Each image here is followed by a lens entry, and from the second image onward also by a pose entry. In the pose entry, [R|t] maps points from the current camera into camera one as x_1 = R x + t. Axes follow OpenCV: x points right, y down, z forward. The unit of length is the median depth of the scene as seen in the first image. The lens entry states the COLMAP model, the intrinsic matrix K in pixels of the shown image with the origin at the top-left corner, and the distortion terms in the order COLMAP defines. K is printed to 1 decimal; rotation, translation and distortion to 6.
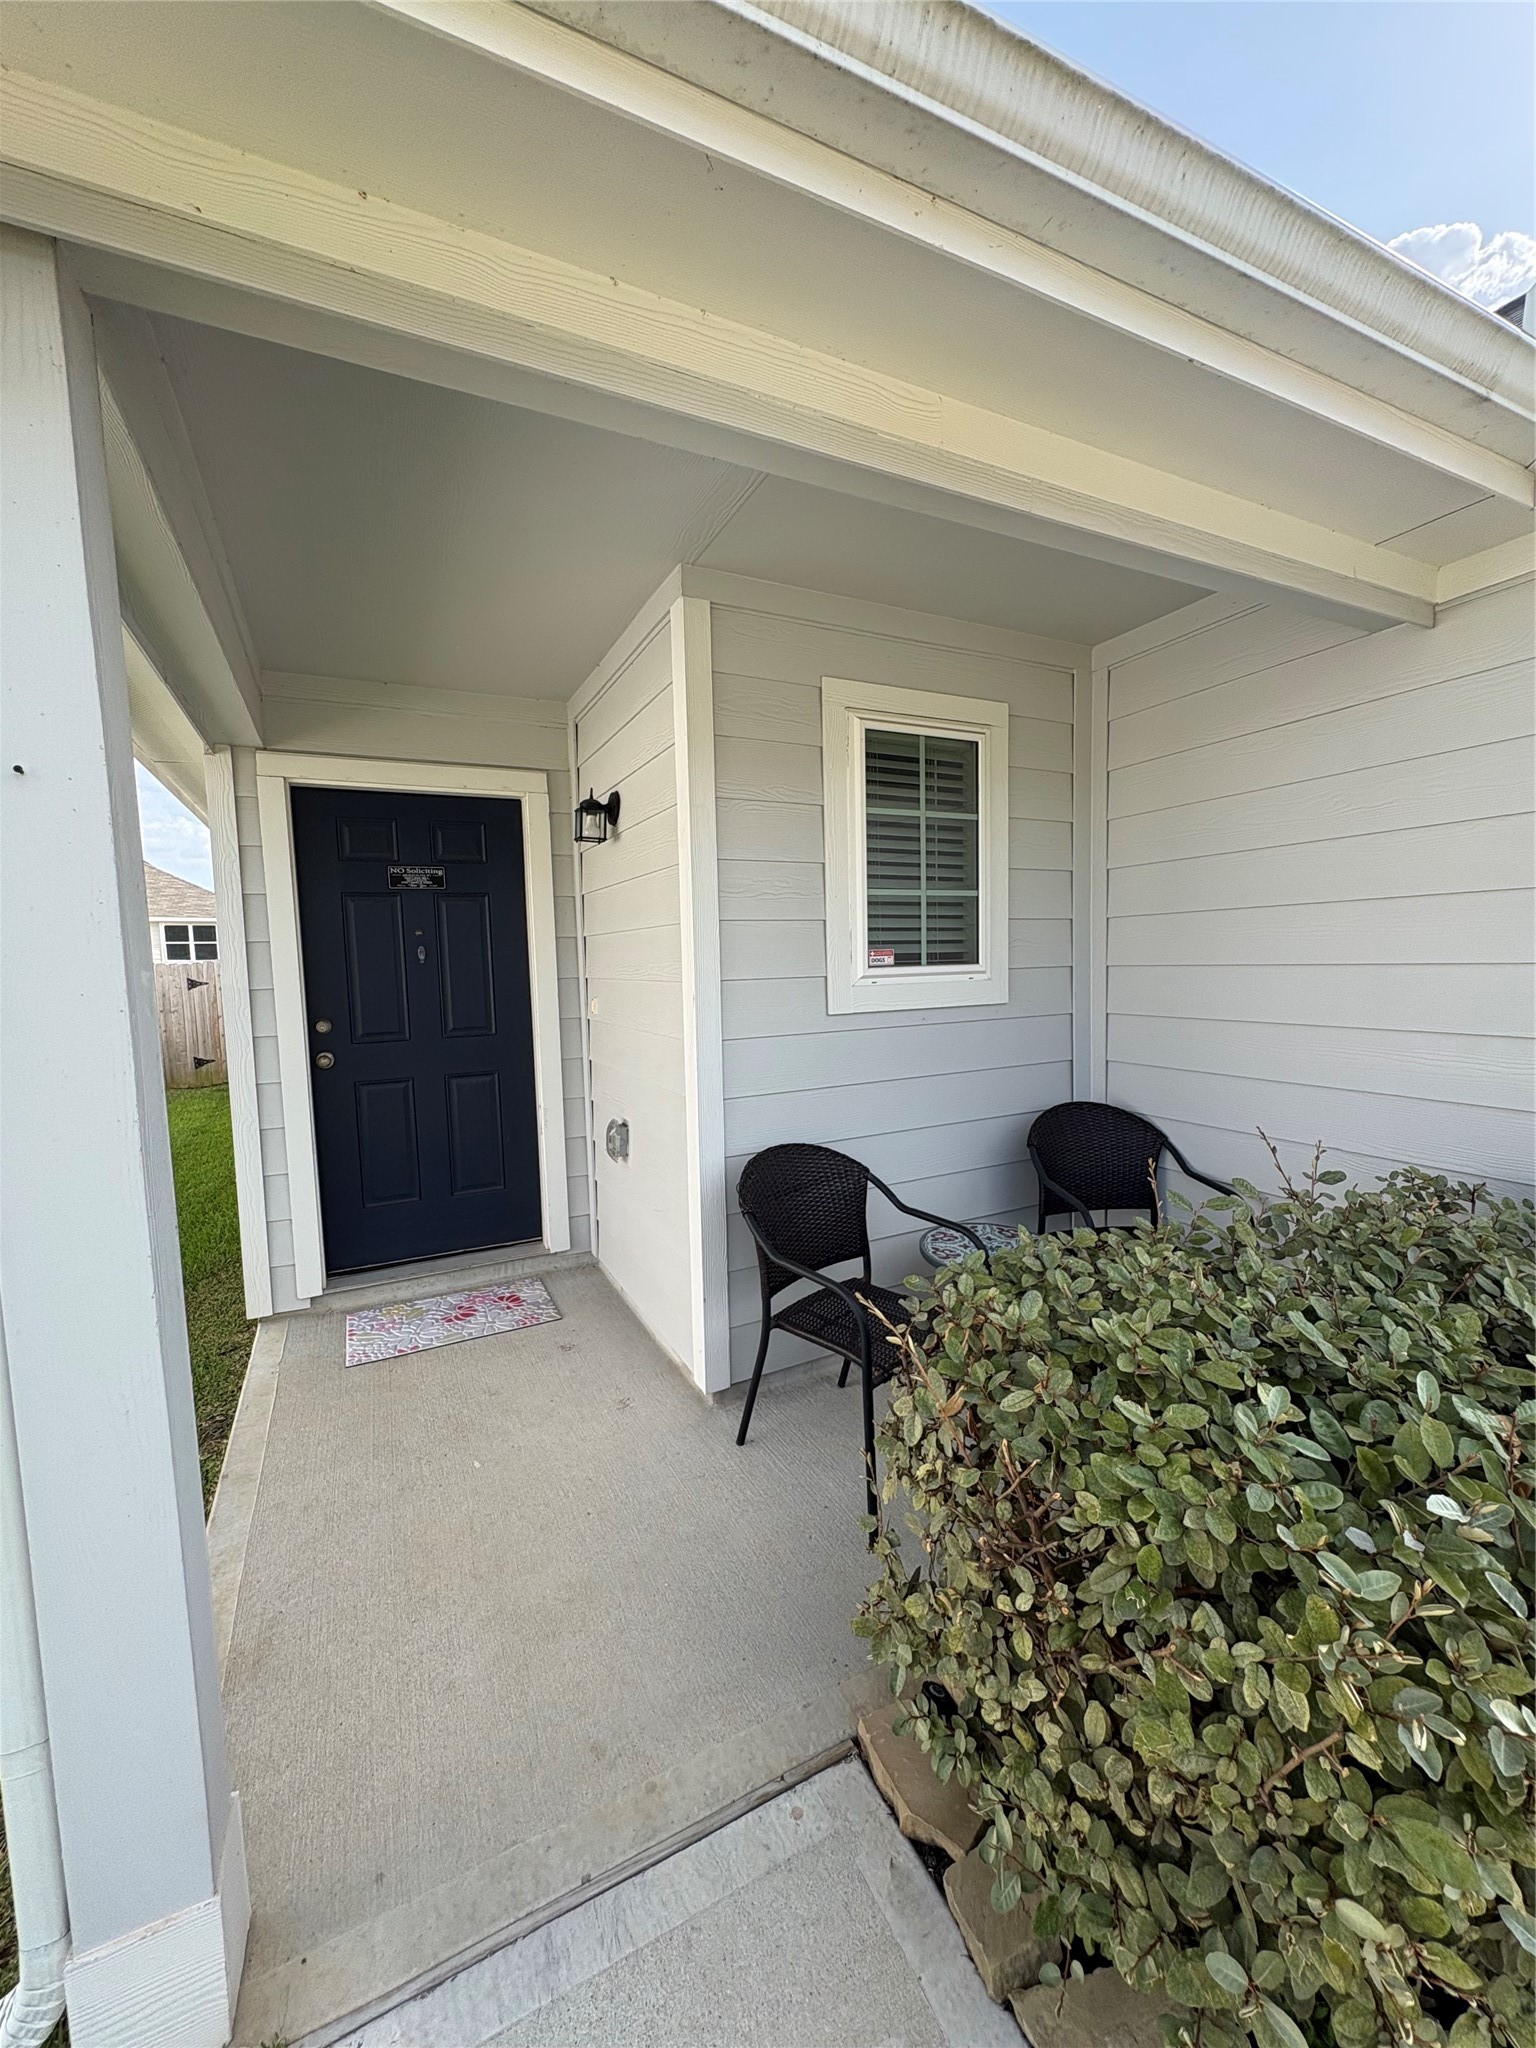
lens RADIAL K [[814.0, 0, 768.0], [0, 814.0, 1024.0], [0, 0, 1]] dist [0.001154, 0.000346]
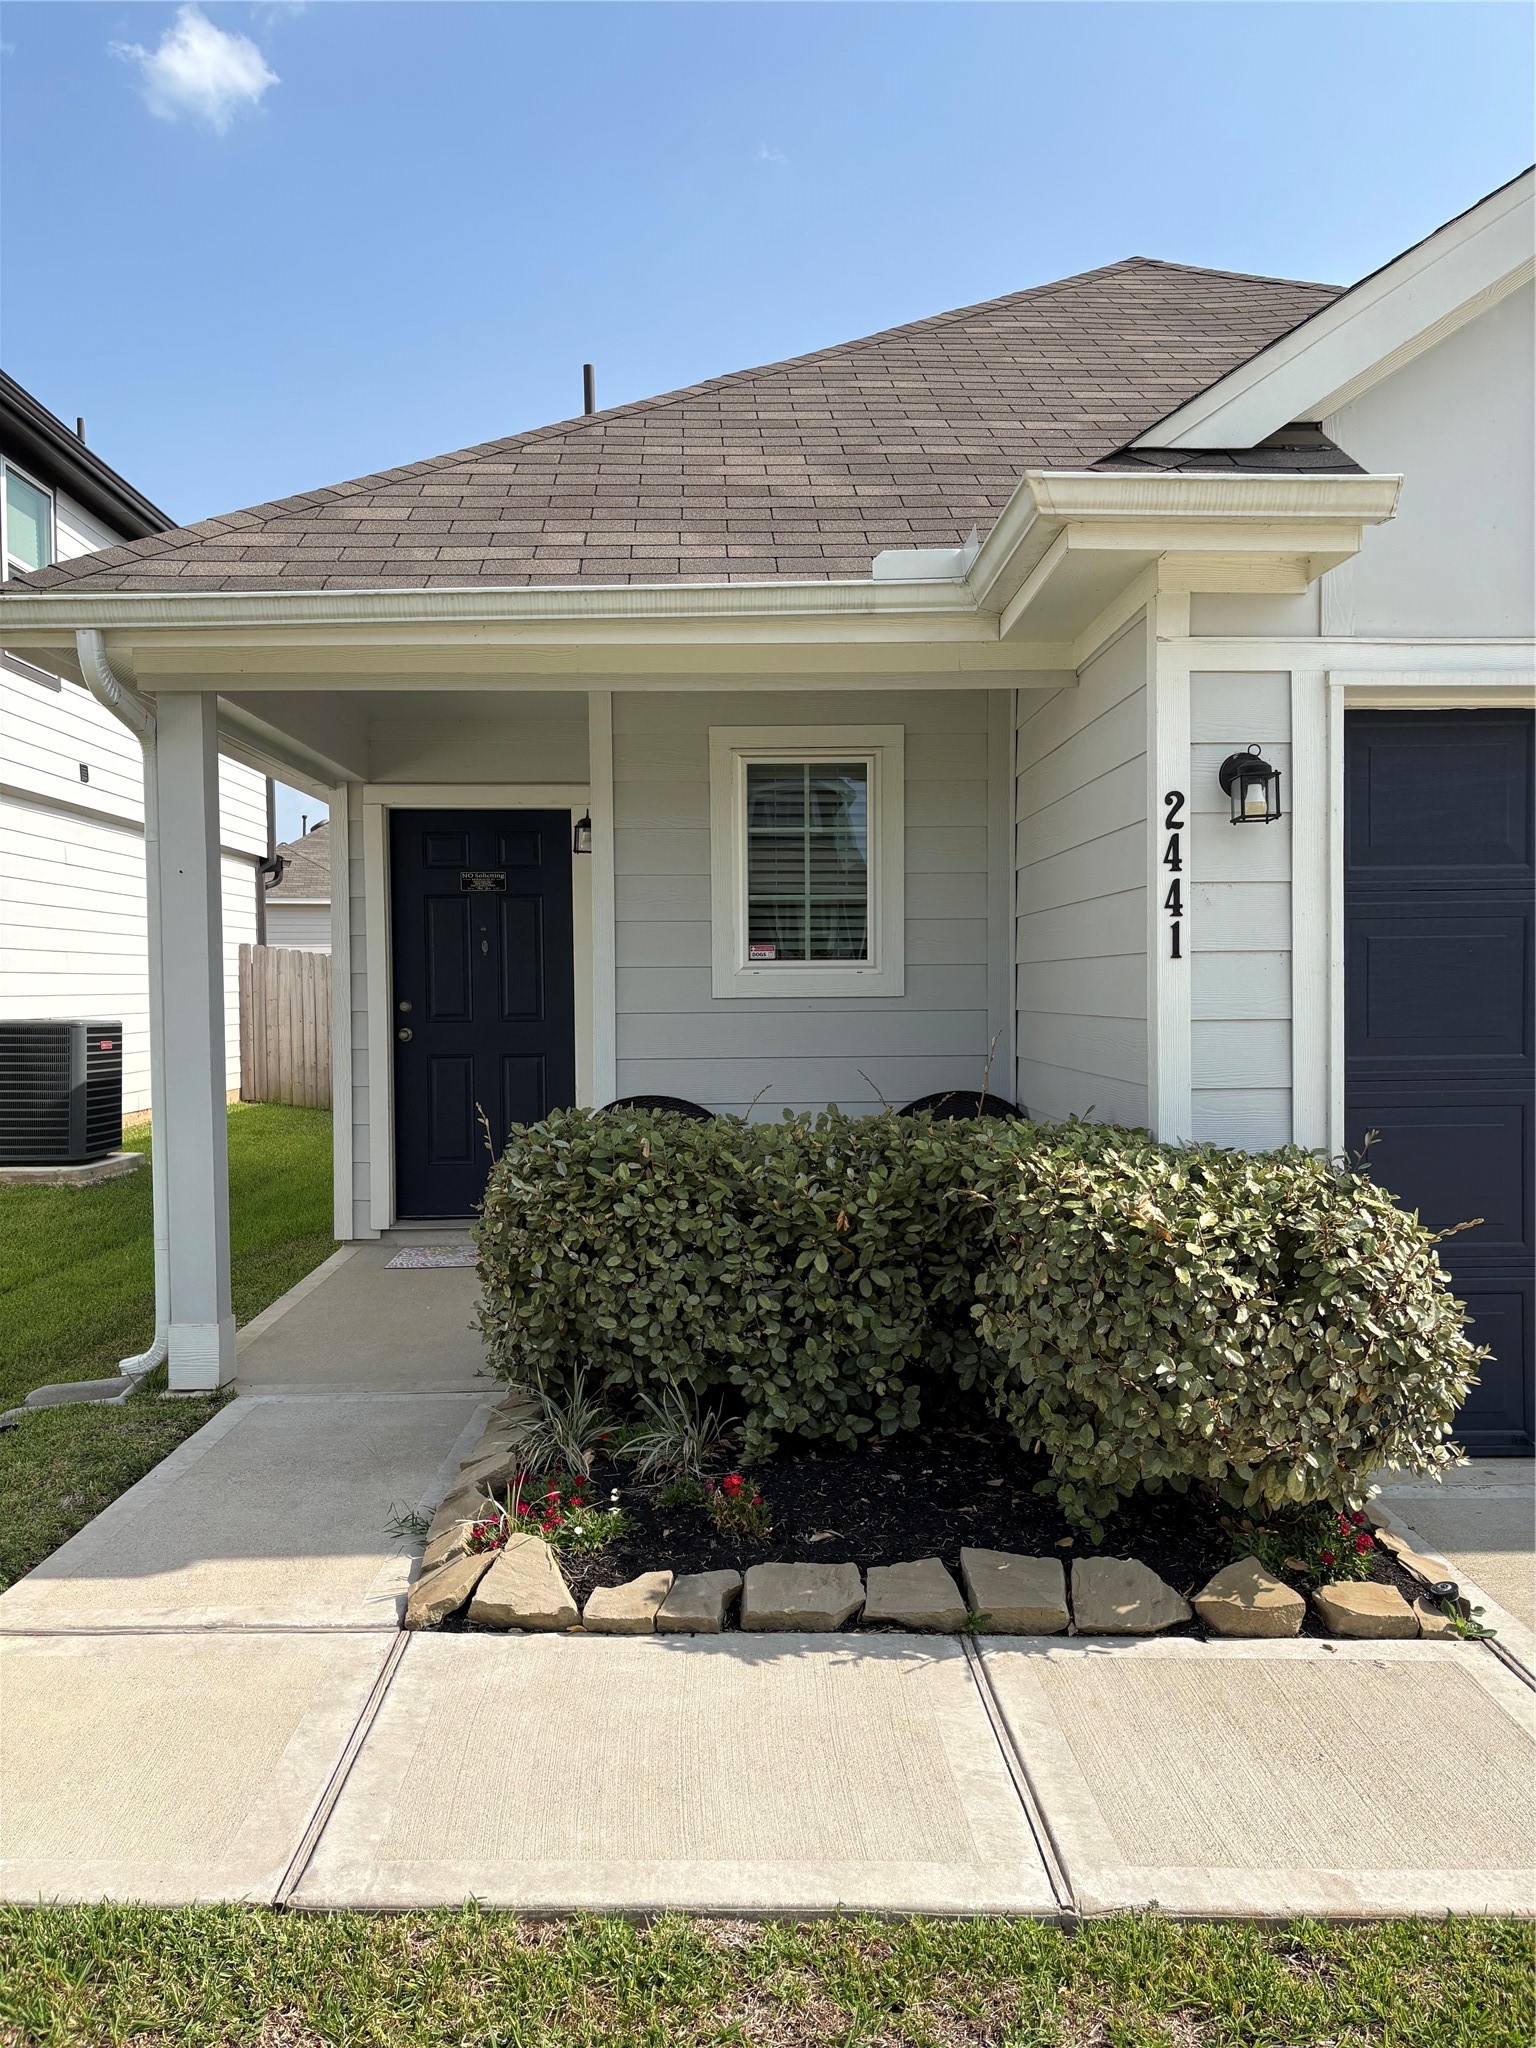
lens RADIAL K [[1539.1, 0, 768.0], [0, 1539.1, 1024.0], [0, 0, 1]] dist [0.088994, 0.000395]
pose [[0.908426, 0.030199, -0.416954, 1.019167], [-0.049957, 0.998082, -0.036553, 0.098310], [0.415051, 0.054035, 0.908192, -0.968192]]
